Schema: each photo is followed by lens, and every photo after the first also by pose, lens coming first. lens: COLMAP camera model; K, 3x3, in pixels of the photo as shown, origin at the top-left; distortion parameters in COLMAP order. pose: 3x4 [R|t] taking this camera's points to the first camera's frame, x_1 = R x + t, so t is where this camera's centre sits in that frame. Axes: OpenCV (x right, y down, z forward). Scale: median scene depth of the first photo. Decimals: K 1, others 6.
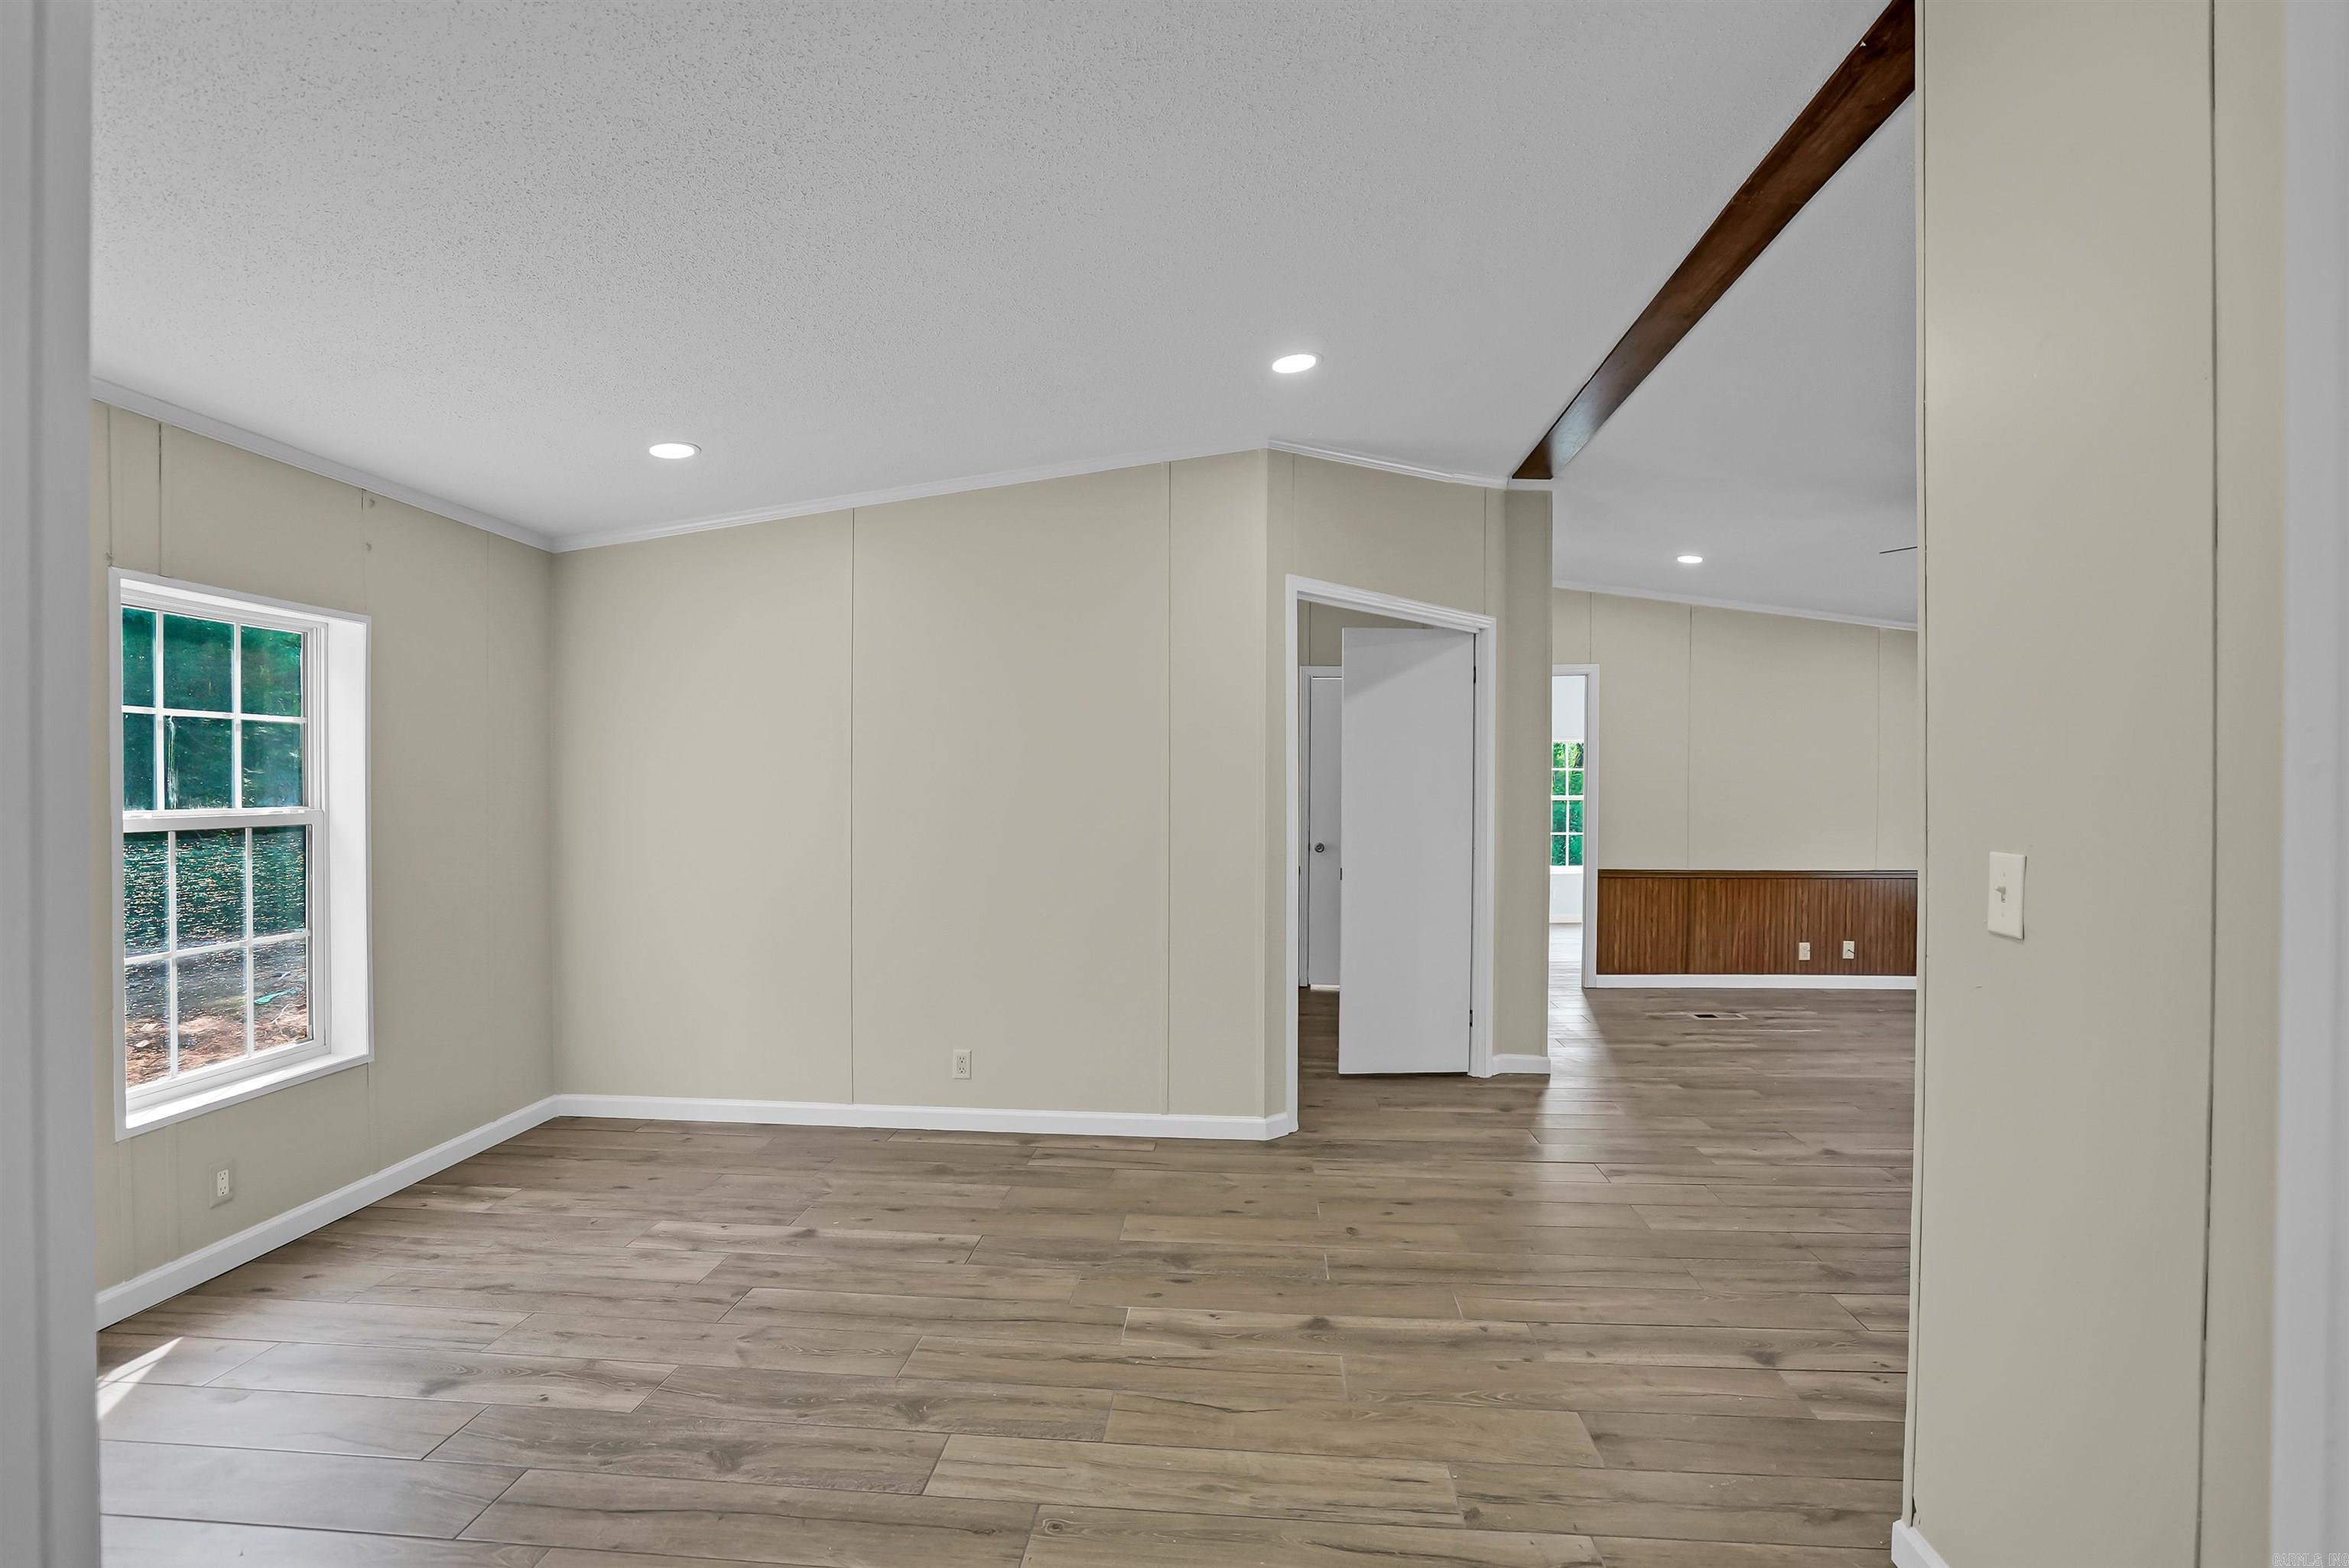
lens RADIAL K [[1120.0, 0, 1184.7], [0, 1120.0, 797.0], [0, 0, 1]] dist [-0.058066, 0.022818]
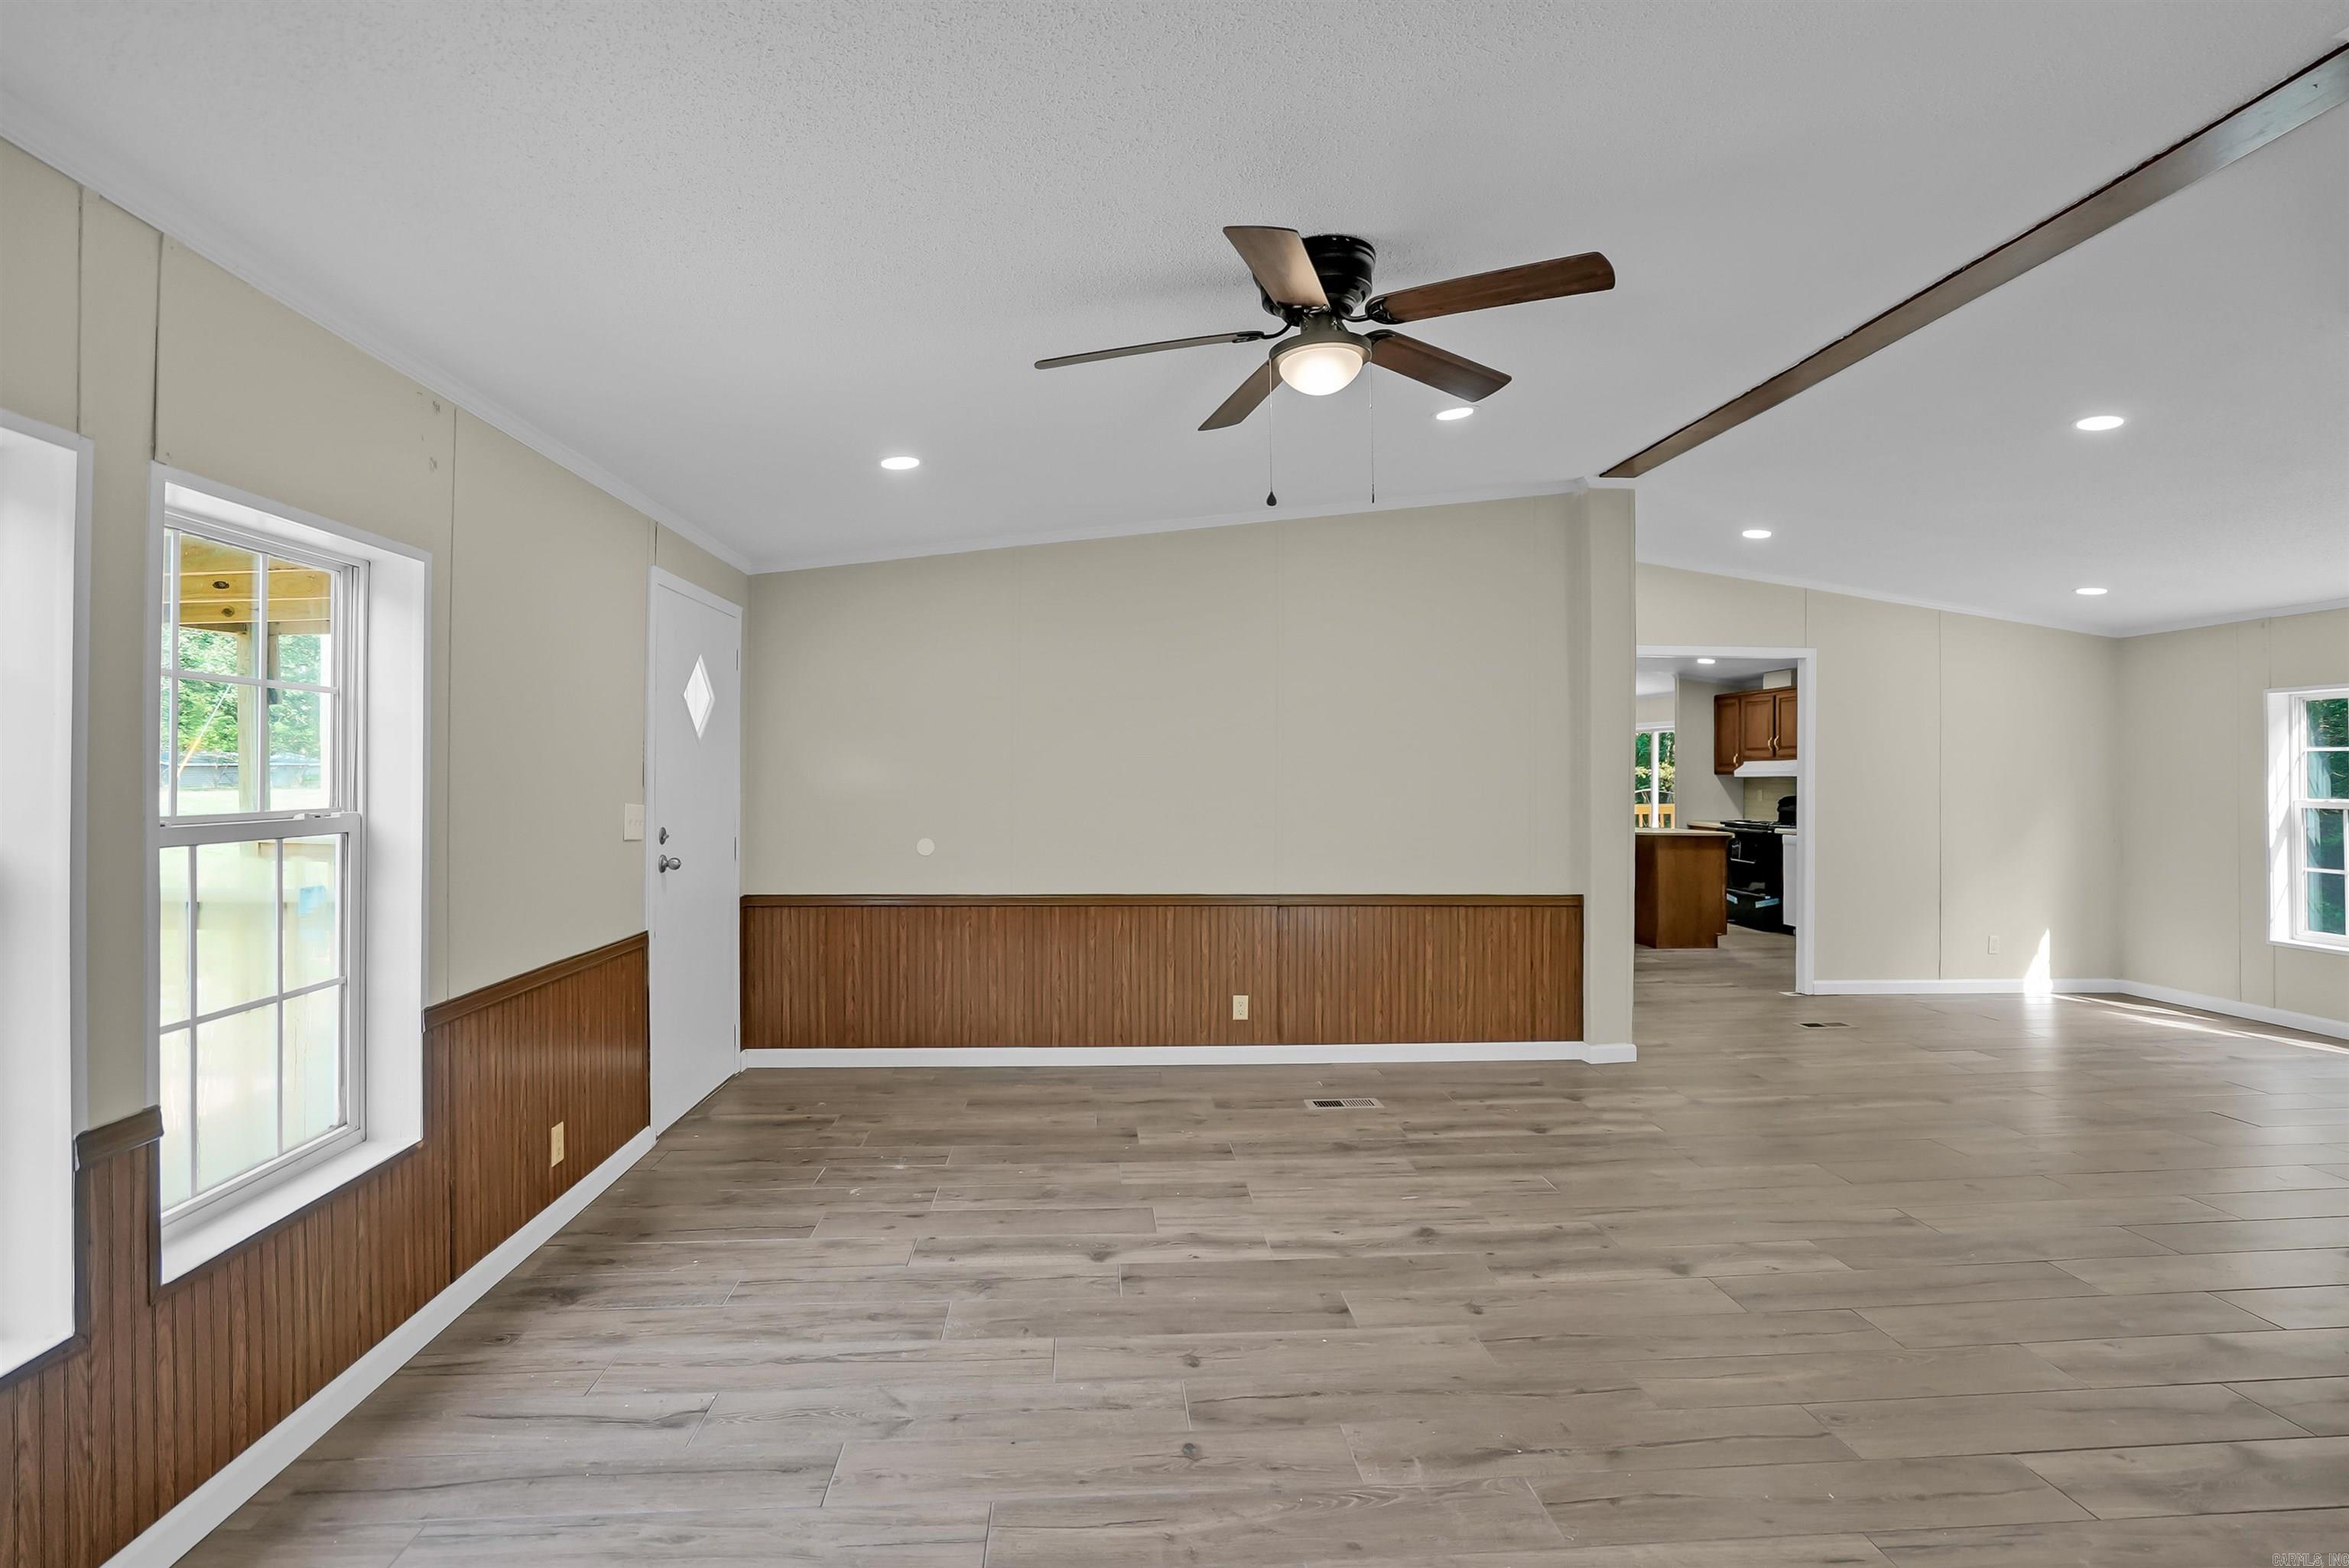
lens RADIAL K [[1113.7, 0, 1167.3], [0, 1113.7, 751.3], [0, 0, 1]] dist [-0.060778, 0.022242]
pose [[-0.990326, -0.014253, -0.138028, 1.109448], [-0.013434, 0.999886, -0.006866, -0.021197], [0.138110, -0.004946, -0.990405, 1.793917]]
